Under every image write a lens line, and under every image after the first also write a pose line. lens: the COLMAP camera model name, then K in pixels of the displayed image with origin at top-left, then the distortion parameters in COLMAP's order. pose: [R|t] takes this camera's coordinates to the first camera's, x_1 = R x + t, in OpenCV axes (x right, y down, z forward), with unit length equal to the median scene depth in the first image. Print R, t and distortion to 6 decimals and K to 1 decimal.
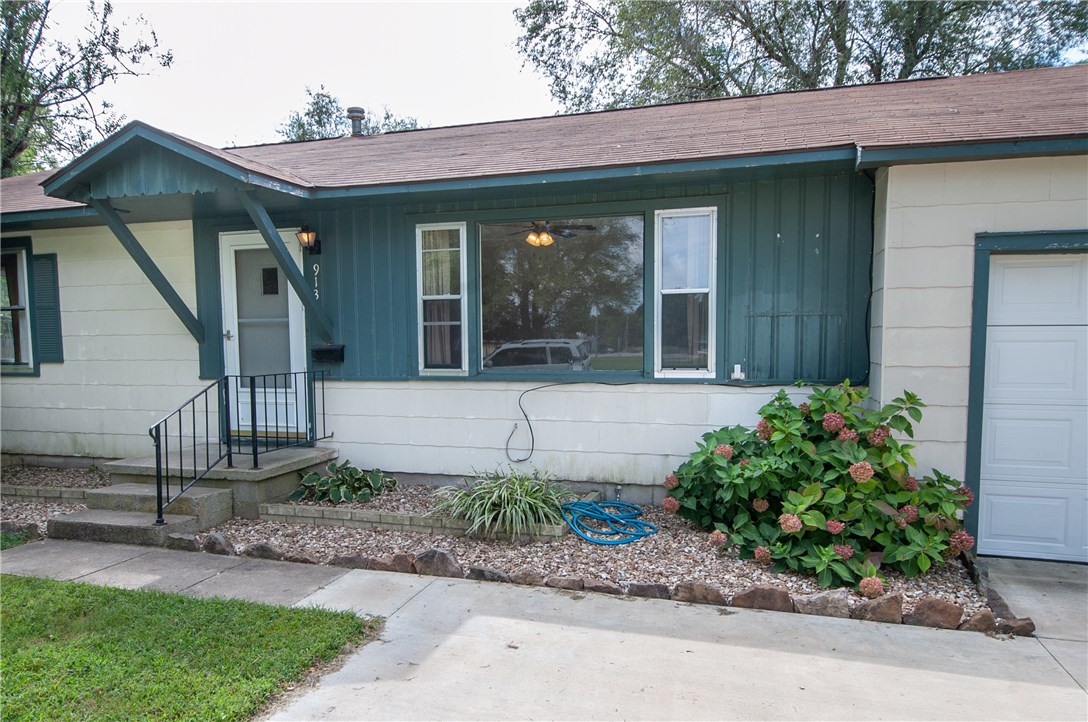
lens RADIAL K [[685.6, 0, 544.2], [0, 685.6, 387.0], [0, 0, 1]] dist [0.000124, 0.000700]
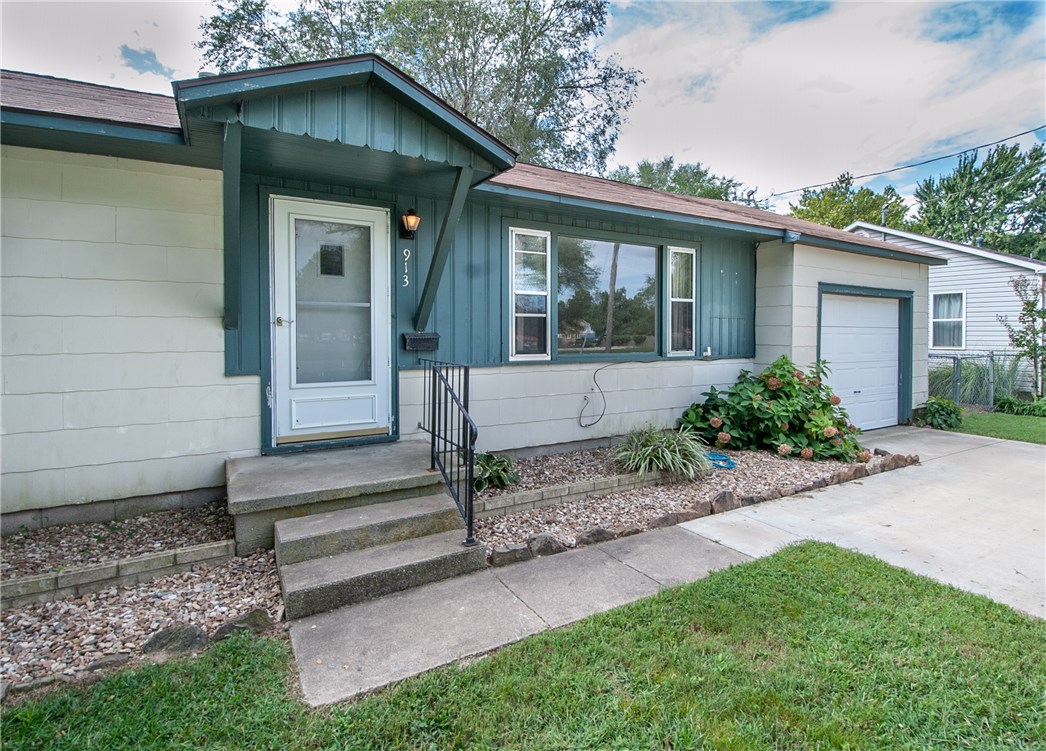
lens RADIAL K [[518.2, 0, 525.7], [0, 518.2, 340.3], [0, 0, 1]] dist [0.000040, -0.000283]
pose [[0.688352, 0.000864, 0.725376, -0.790343], [0.043205, 0.998175, -0.042189, -0.014171], [-0.724089, 0.060381, 0.687059, 0.409942]]
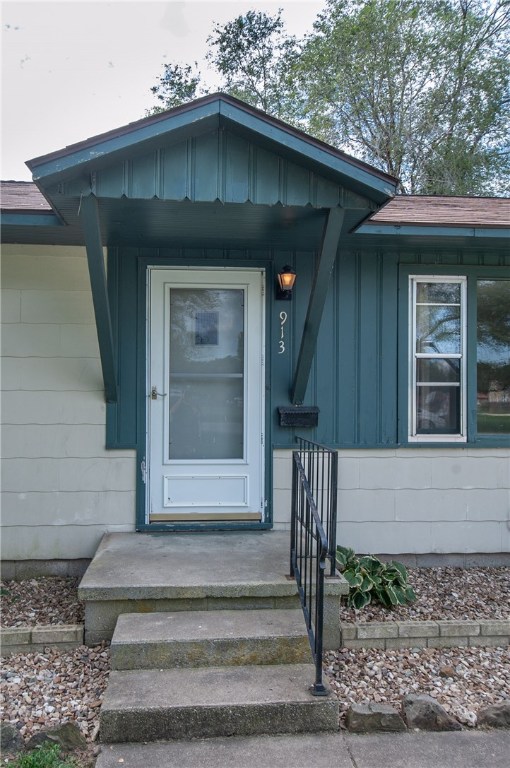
lens RADIAL K [[514.3, 0, 255.0], [0, 514.3, 384.0], [0, 0, 1]] dist [0.030286, -0.026915]
pose [[0.931906, 0.013492, 0.362448, -0.628954], [0.015716, 0.996867, -0.077516, -0.043405], [-0.362358, 0.077934, 0.928775, 0.453201]]
